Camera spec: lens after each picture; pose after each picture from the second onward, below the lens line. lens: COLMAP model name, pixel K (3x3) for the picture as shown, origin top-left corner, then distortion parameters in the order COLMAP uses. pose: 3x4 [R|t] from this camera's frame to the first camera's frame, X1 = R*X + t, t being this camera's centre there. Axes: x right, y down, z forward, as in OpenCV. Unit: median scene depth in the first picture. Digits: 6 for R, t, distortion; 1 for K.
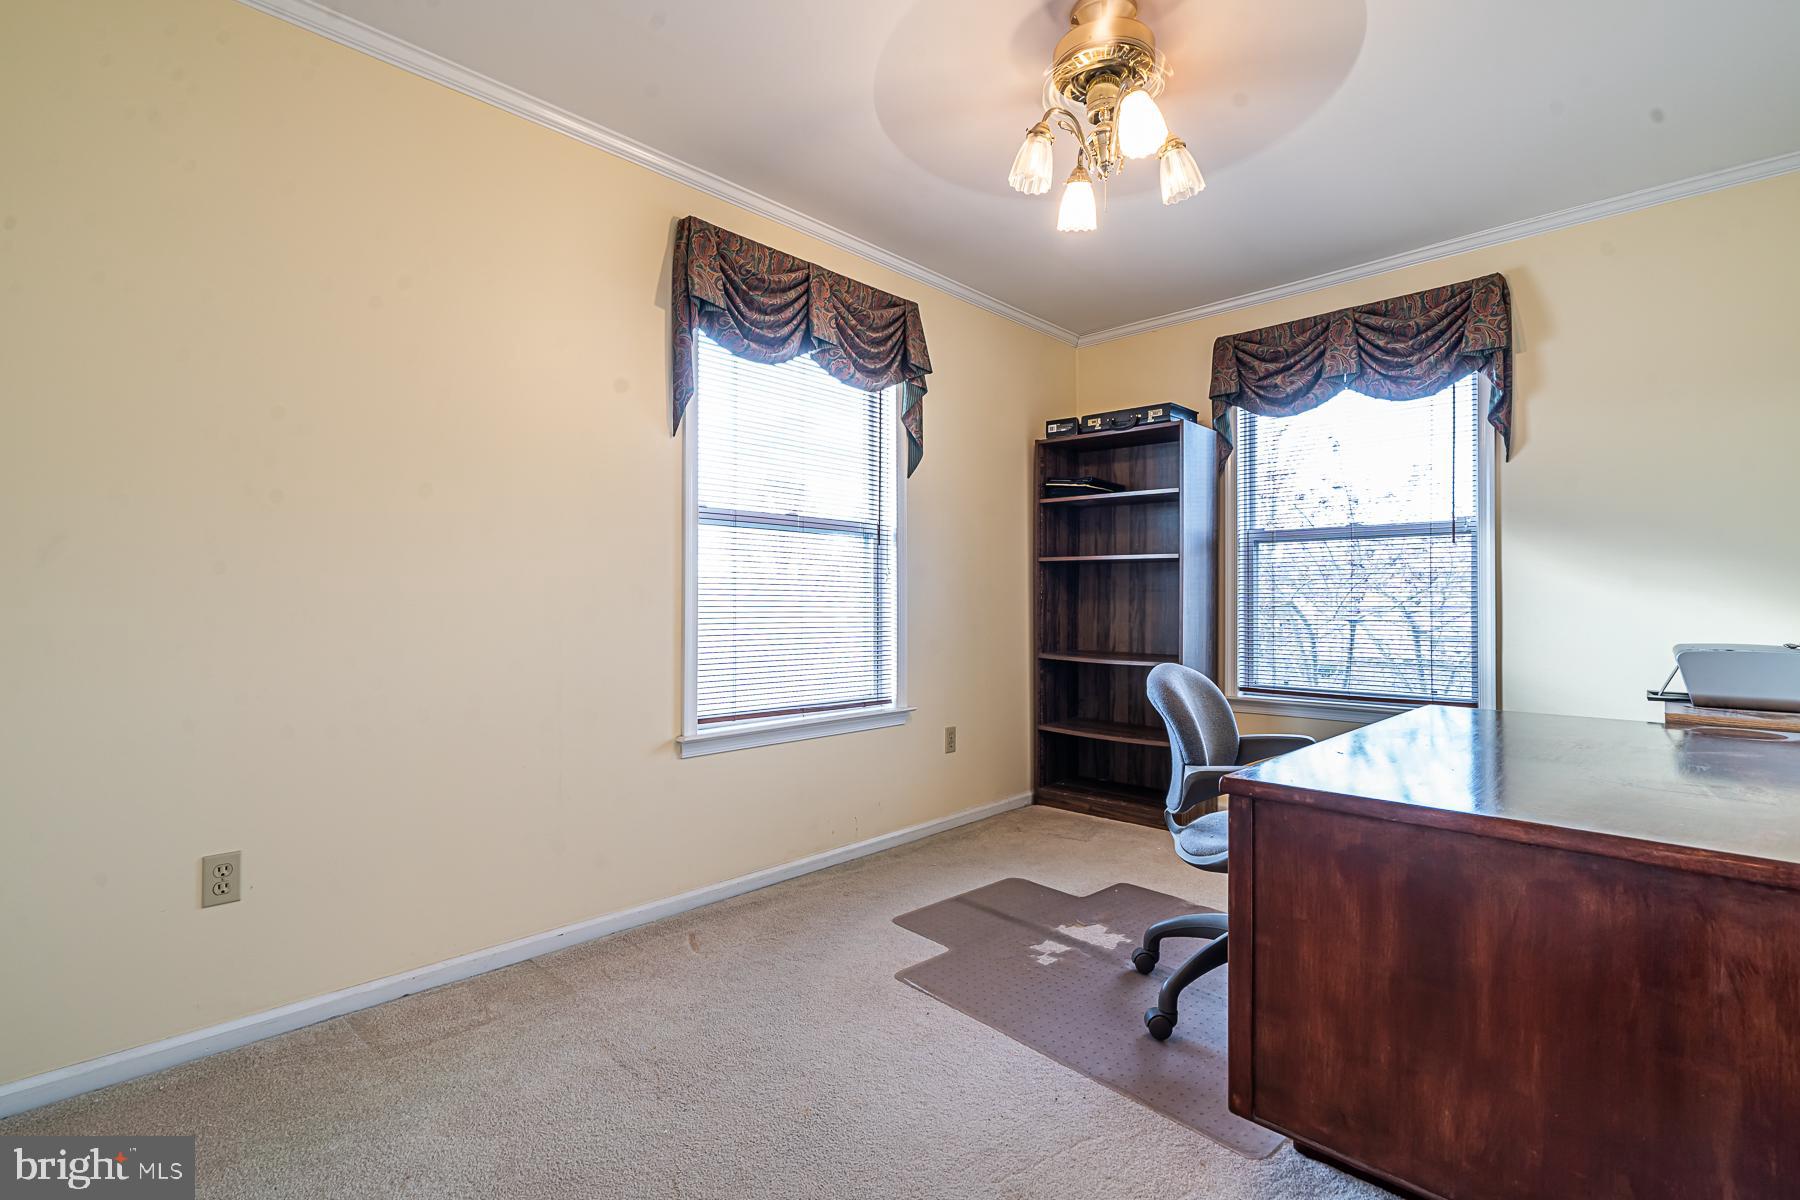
lens RADIAL K [[838.7, 0, 846.0], [0, 838.7, 581.3], [0, 0, 1]] dist [-0.000298, 0.002083]
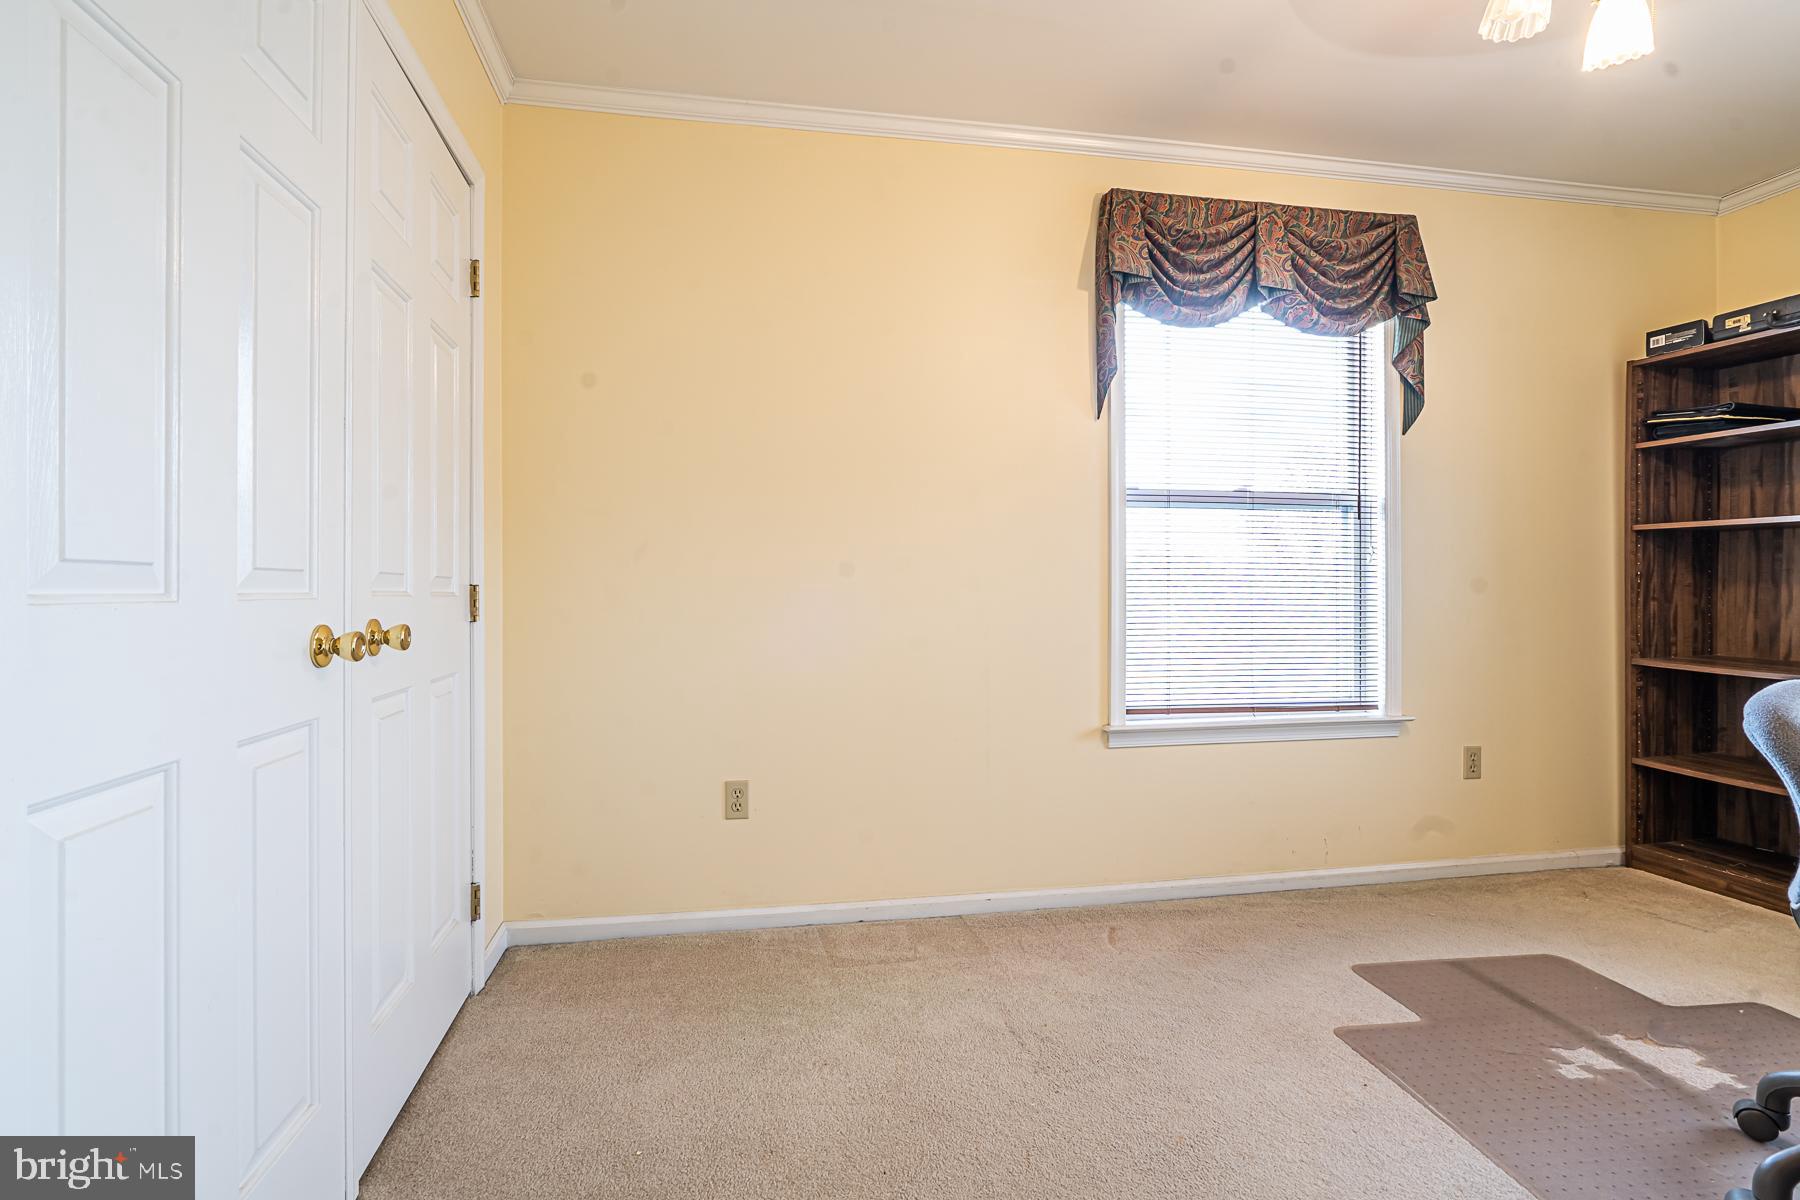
lens RADIAL K [[838.7, 0, 846.0], [0, 838.7, 581.3], [0, 0, 1]] dist [-0.000298, 0.002083]
pose [[0.812950, -0.007421, -0.582286, 0.118338], [0.017296, 0.999785, 0.011407, -0.000049], [0.582077, -0.019345, 0.812904, 0.026514]]
